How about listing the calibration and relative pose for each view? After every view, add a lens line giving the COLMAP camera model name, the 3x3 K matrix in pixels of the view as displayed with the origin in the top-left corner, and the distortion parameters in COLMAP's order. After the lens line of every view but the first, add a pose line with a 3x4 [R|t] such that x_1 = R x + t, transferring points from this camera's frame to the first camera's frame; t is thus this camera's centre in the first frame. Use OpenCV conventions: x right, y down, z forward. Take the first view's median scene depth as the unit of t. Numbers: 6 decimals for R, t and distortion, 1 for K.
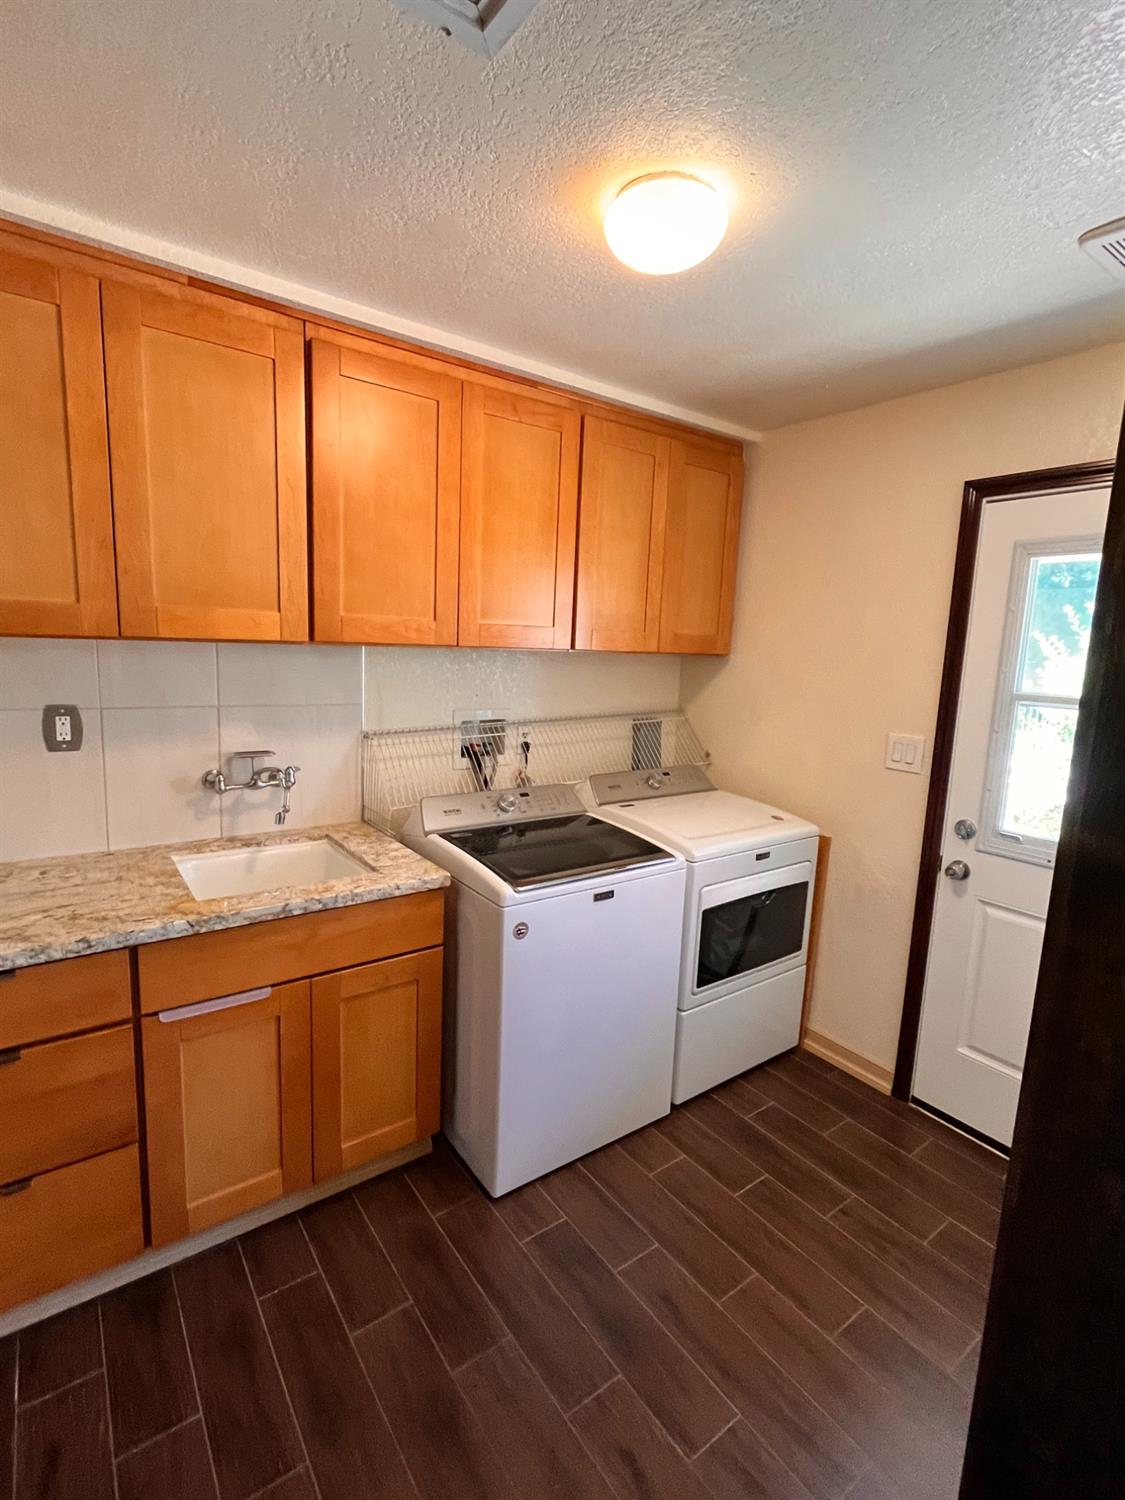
lens RADIAL K [[703.6, 0, 562.3], [0, 703.6, 749.4], [0, 0, 1]] dist [-0.001637, -0.000120]
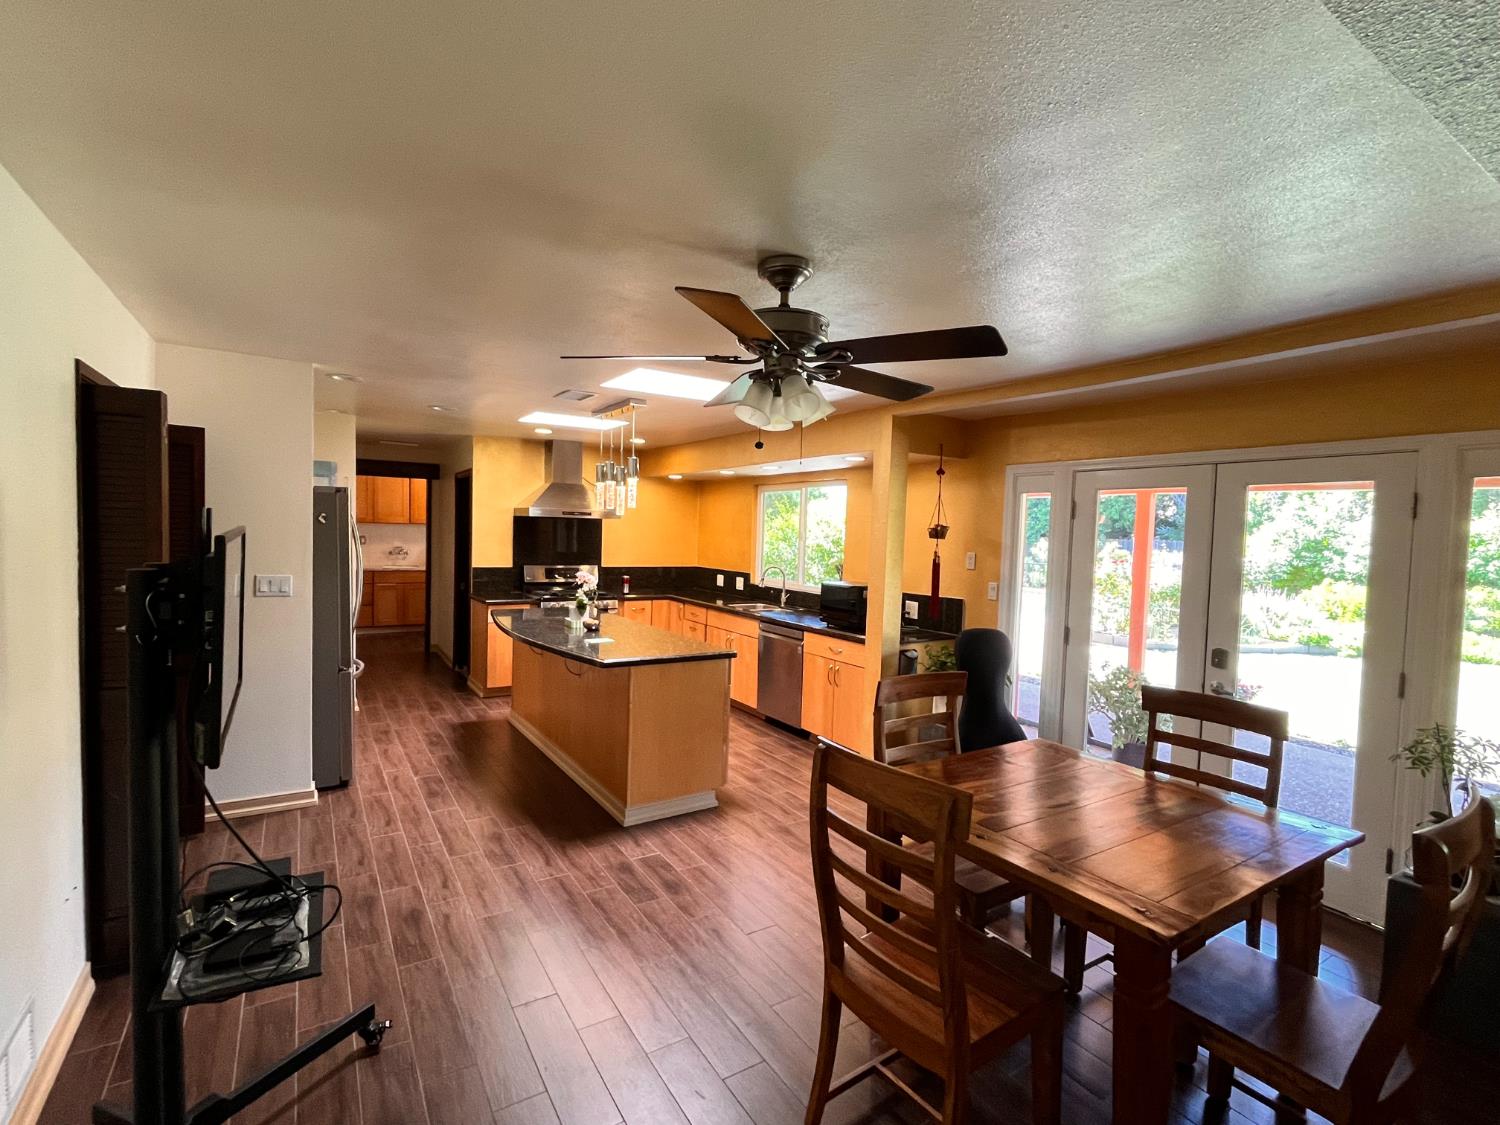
lens RADIAL K [[703.6, 0, 749.1], [0, 703.6, 563.4], [0, 0, 1]] dist [-0.001637, -0.000120]
pose [[0.997824, -0.008019, -0.065443, 2.473908], [0.000453, 0.993386, -0.114820, 0.733284], [0.065931, 0.114540, 0.991228, -3.937473]]
